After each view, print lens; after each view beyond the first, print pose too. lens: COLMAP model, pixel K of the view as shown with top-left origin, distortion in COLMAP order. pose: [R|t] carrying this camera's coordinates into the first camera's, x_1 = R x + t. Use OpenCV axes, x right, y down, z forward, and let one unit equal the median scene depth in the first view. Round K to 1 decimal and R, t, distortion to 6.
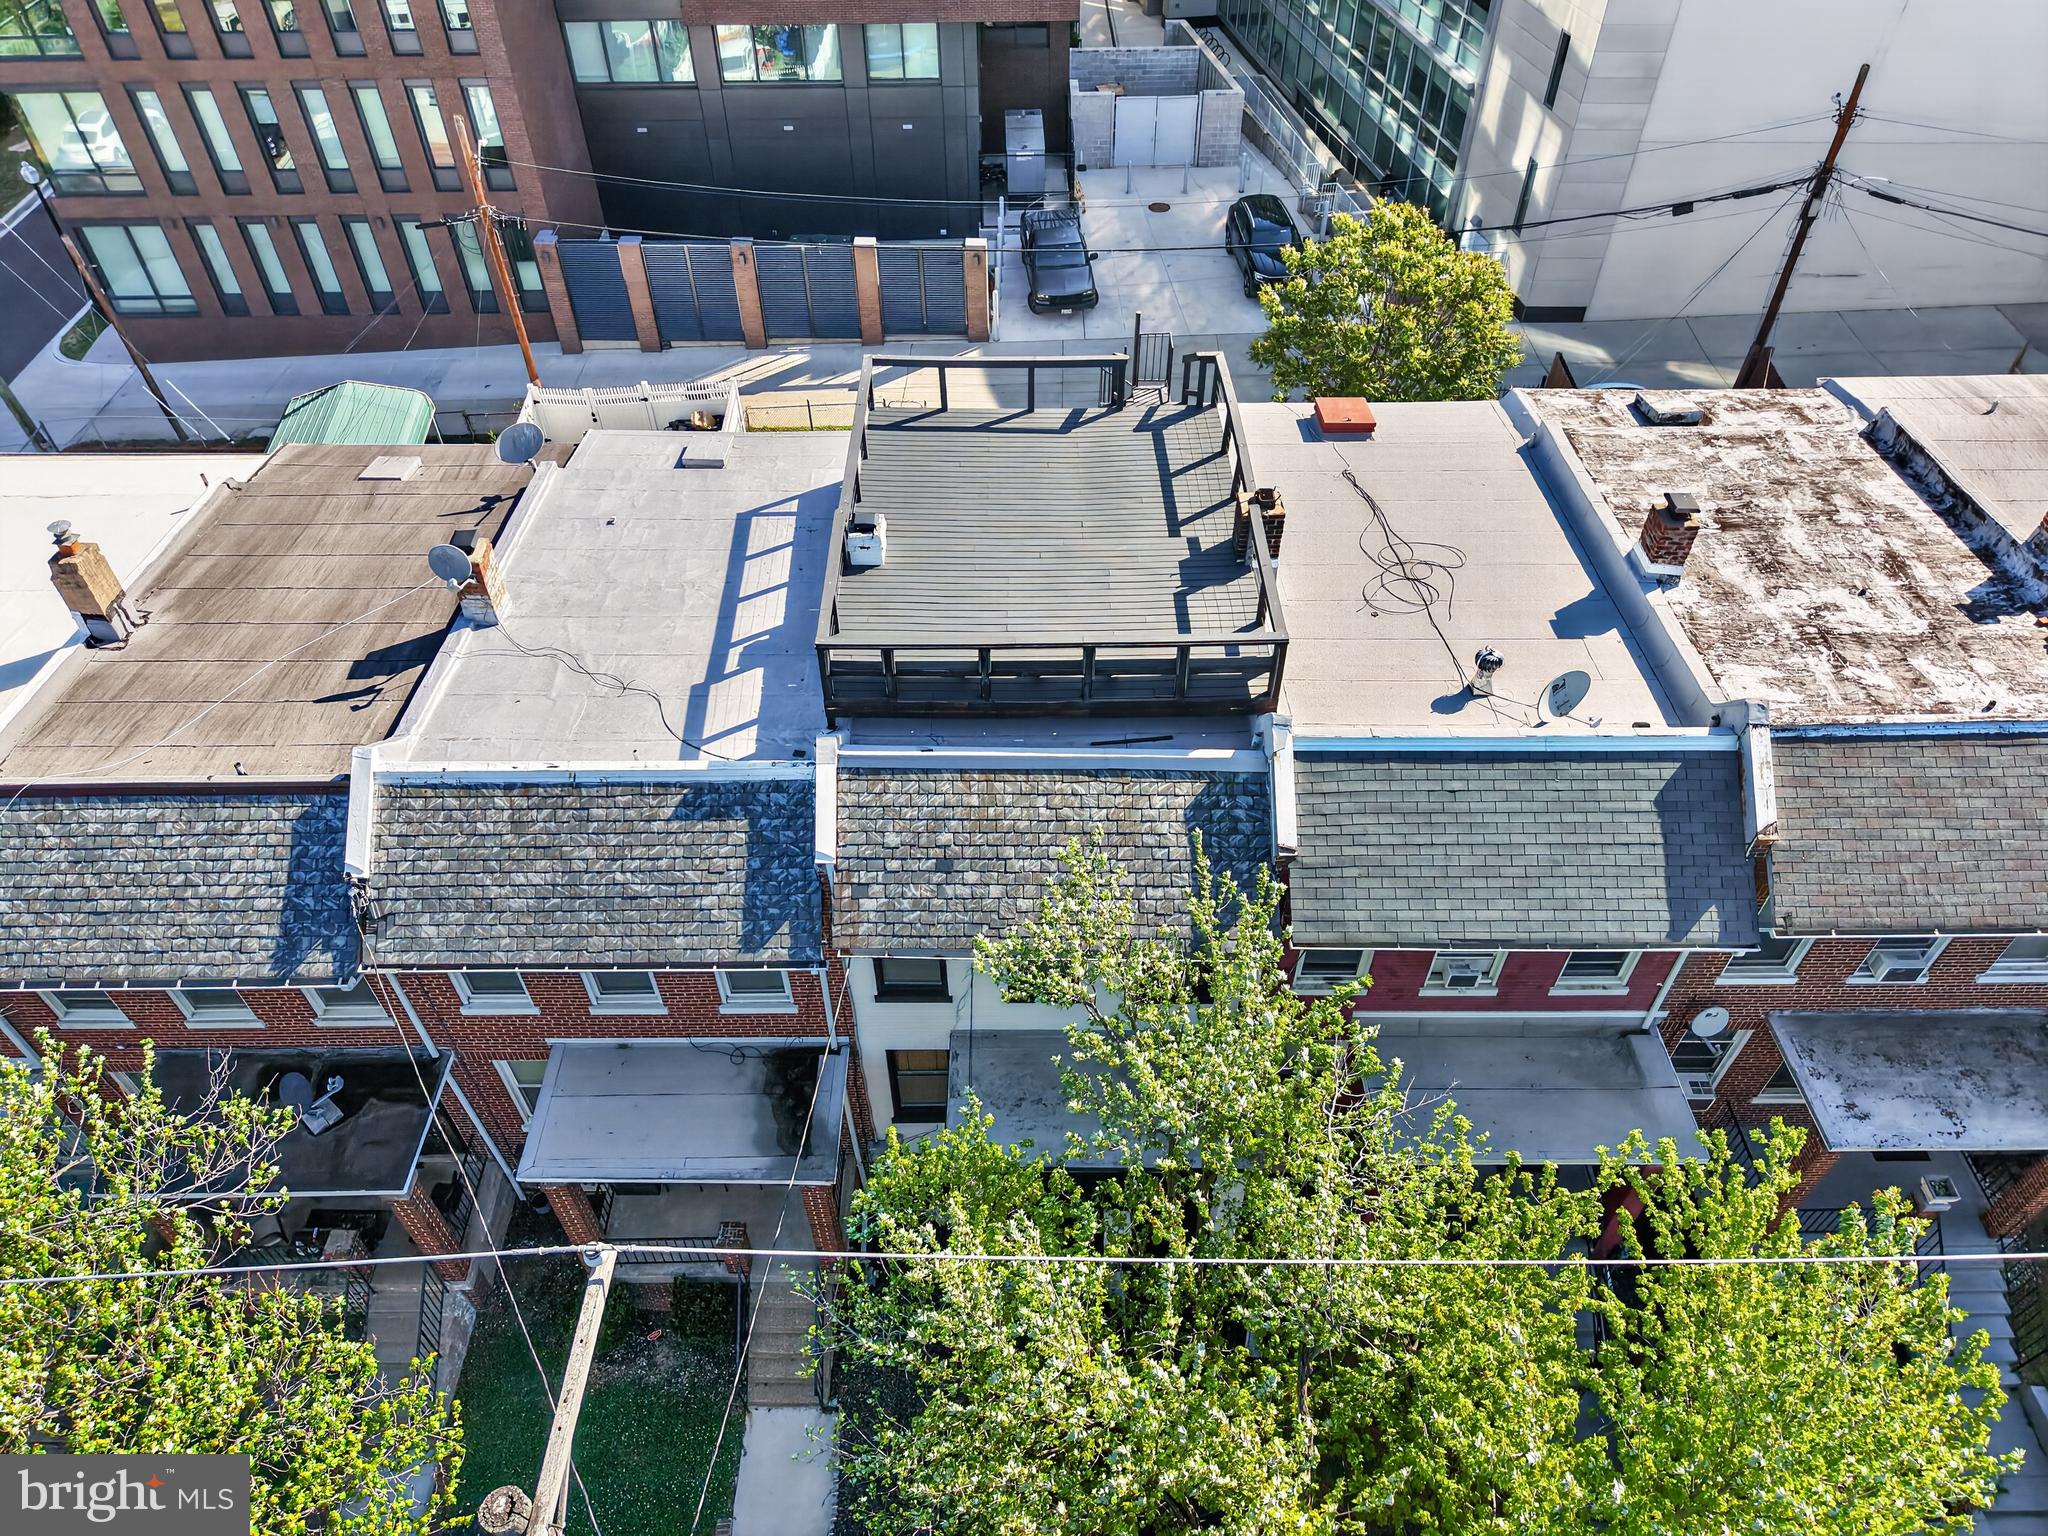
lens RADIAL K [[1389.5, 0, 1024.0], [0, 1389.5, 768.0], [0, 0, 1]] dist [-0.002699, -0.007449]
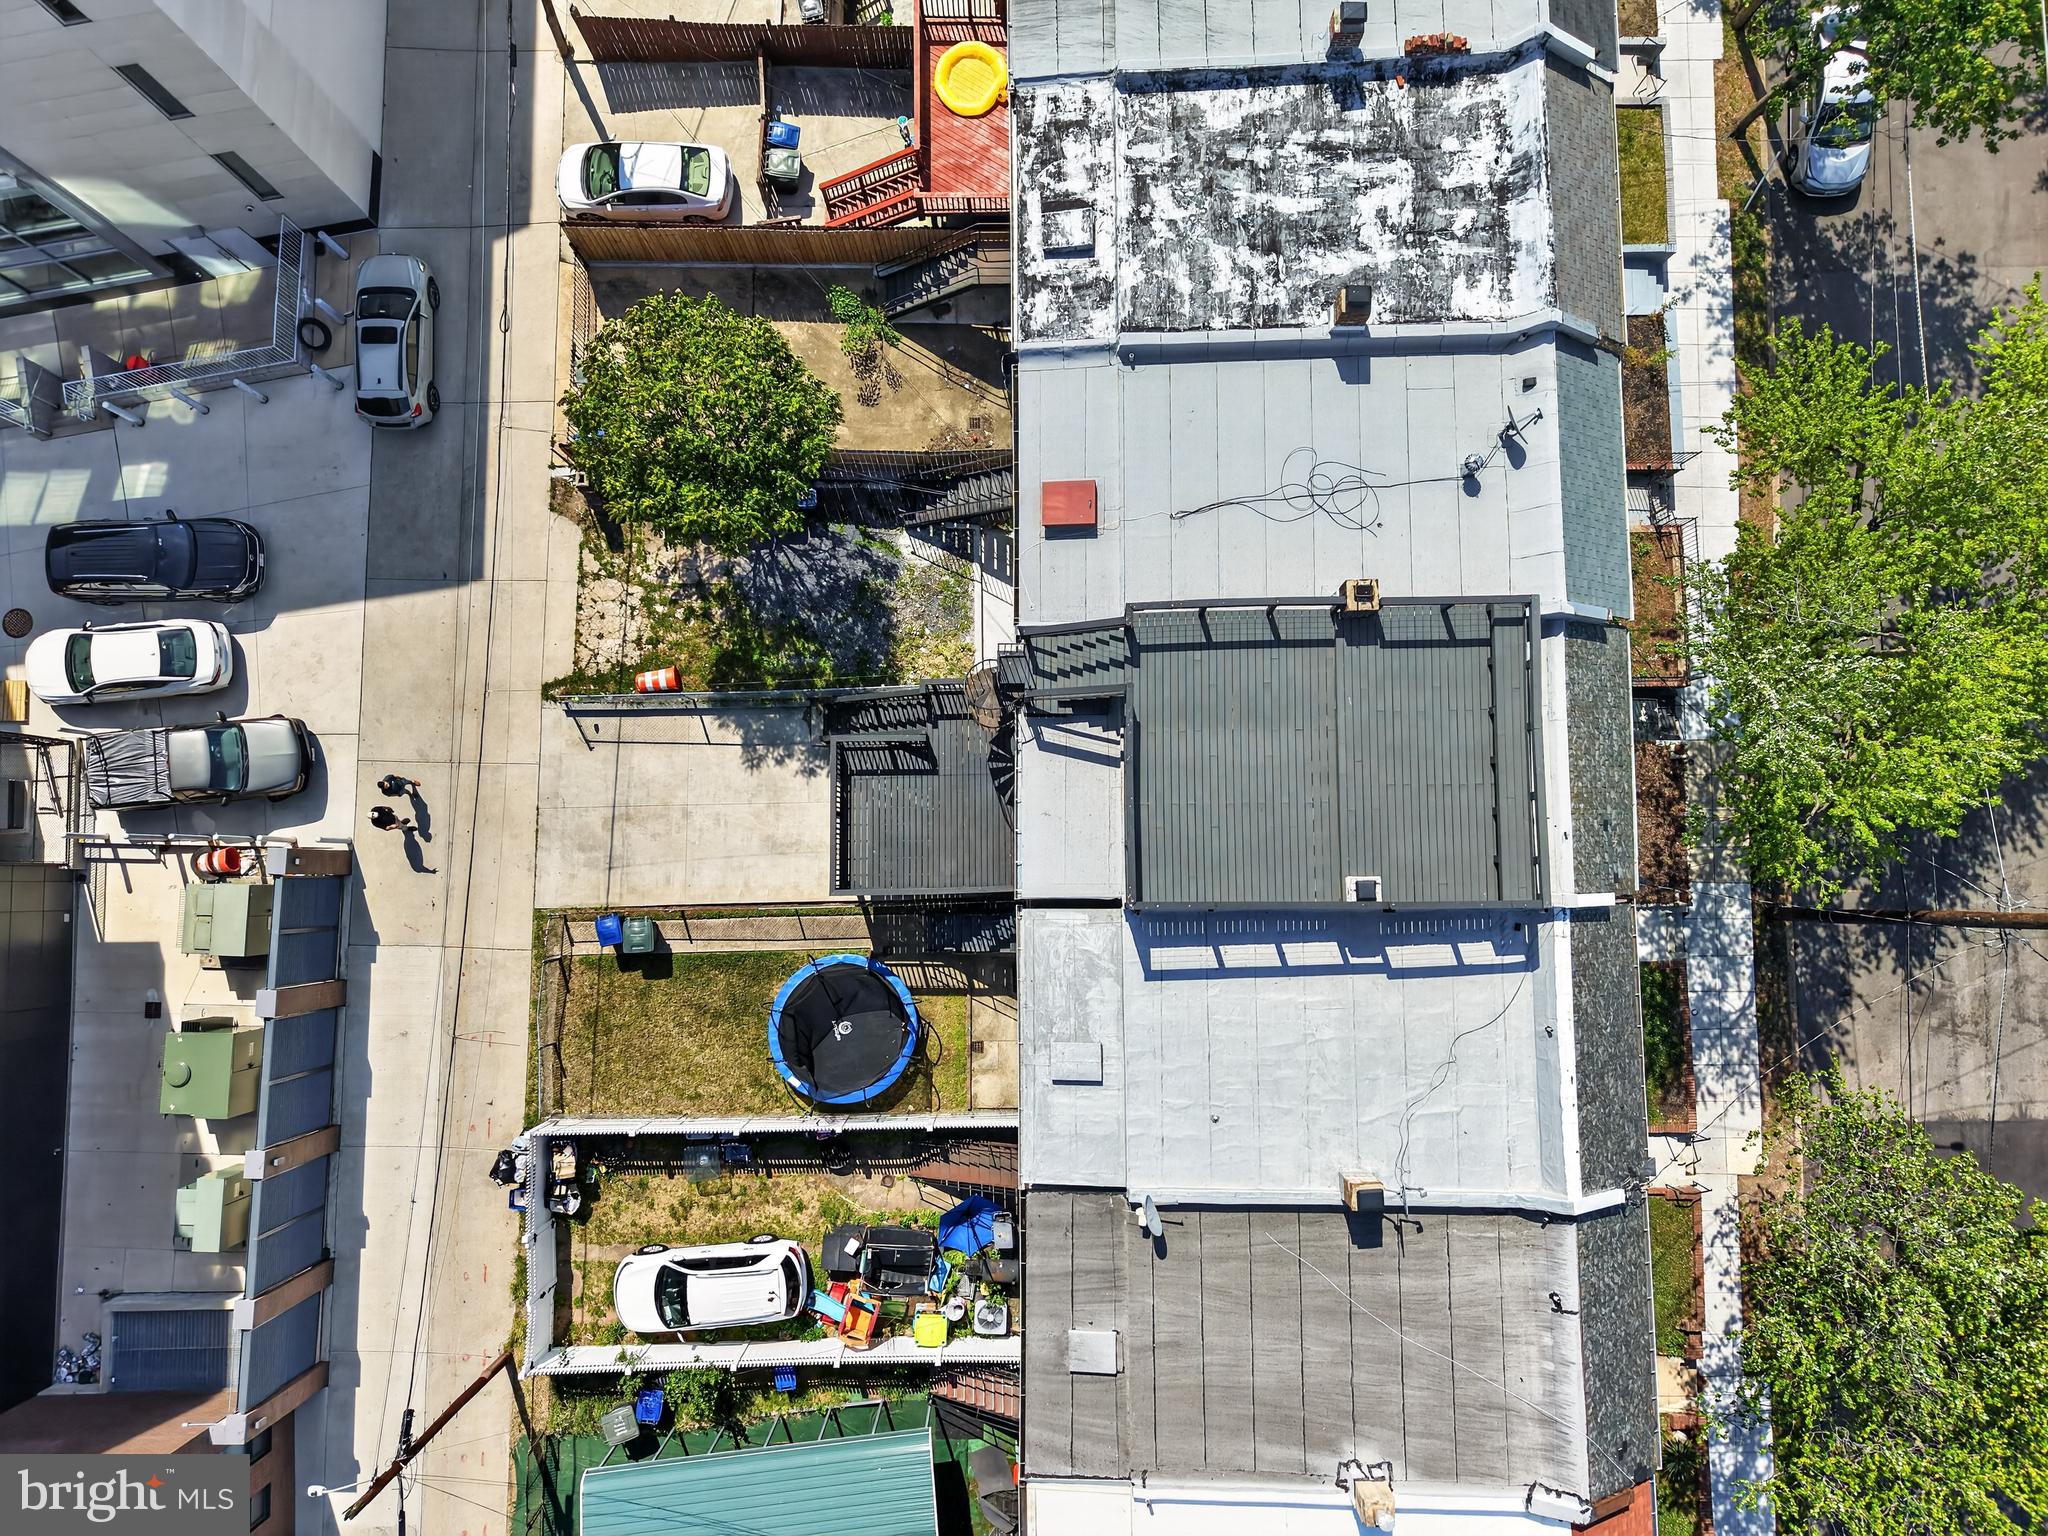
lens RADIAL K [[1389.5, 0, 1024.0], [0, 1389.5, 768.0], [0, 0, 1]] dist [-0.002699, -0.007449]
pose [[-0.003572, -0.995745, 0.092080, -0.123472], [0.716023, 0.061731, 0.695342, -1.367748], [-0.698067, 0.068415, 0.712756, 0.275569]]
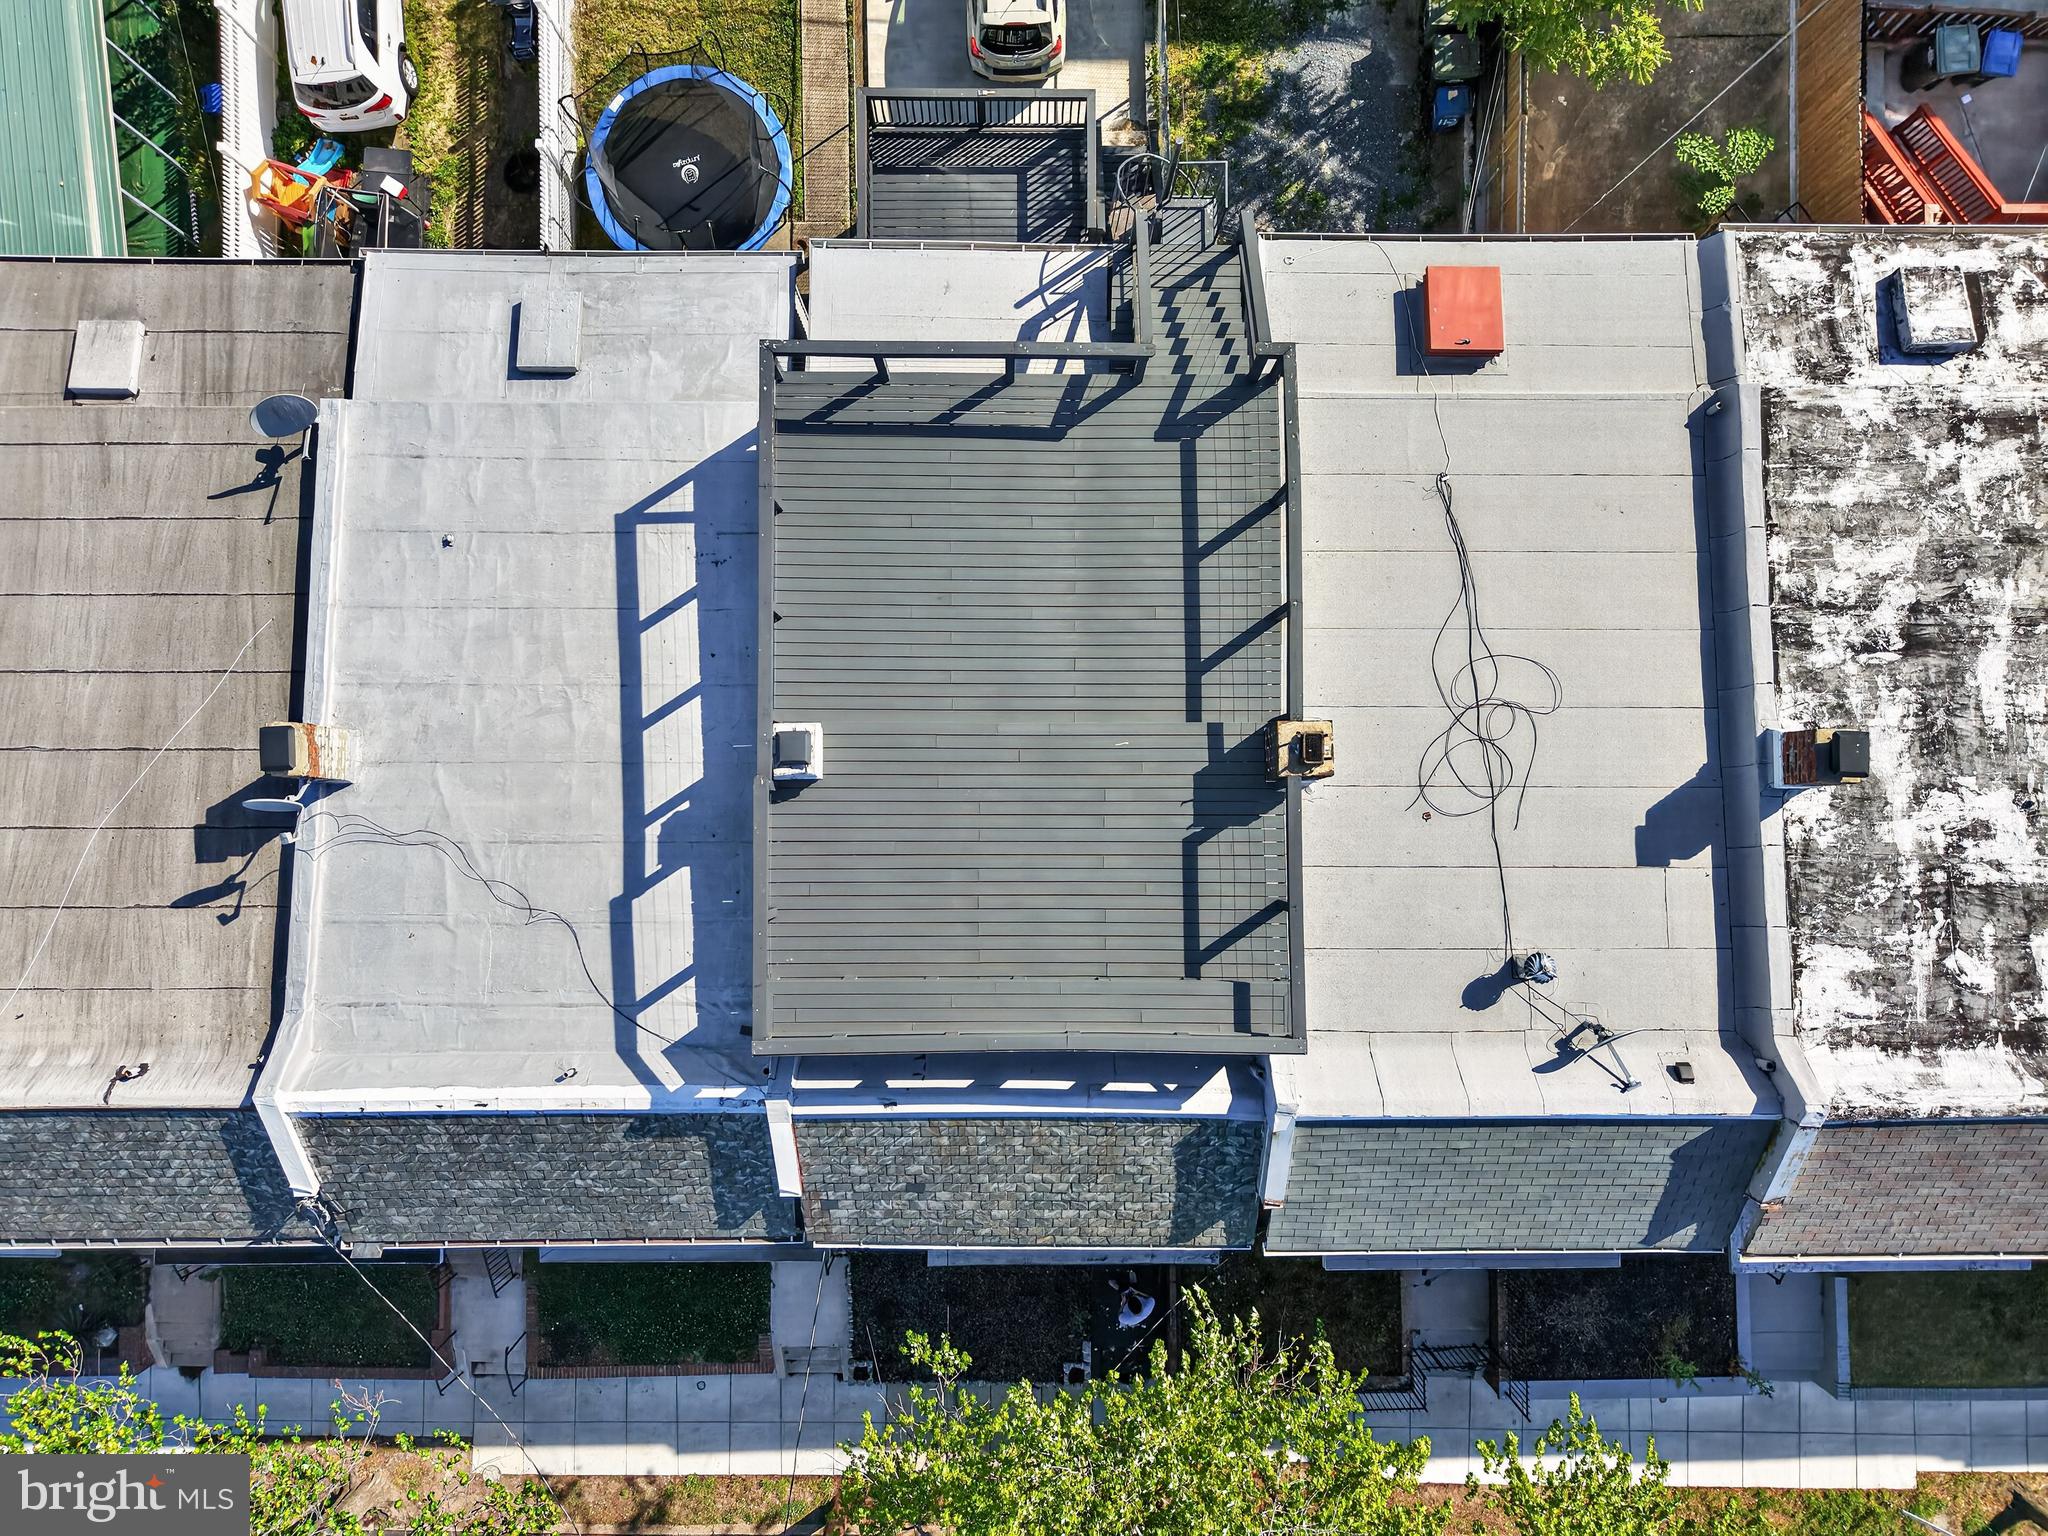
lens RADIAL K [[1434.6, 0, 1024.0], [0, 1434.6, 768.0], [0, 0, 1]] dist [-0.003323, -0.002403]
pose [[0.999930, 0.002968, 0.011426, 0.004859], [-0.009882, 0.739953, 0.672586, -0.719206], [-0.006458, -0.672652, 0.739931, 0.405609]]
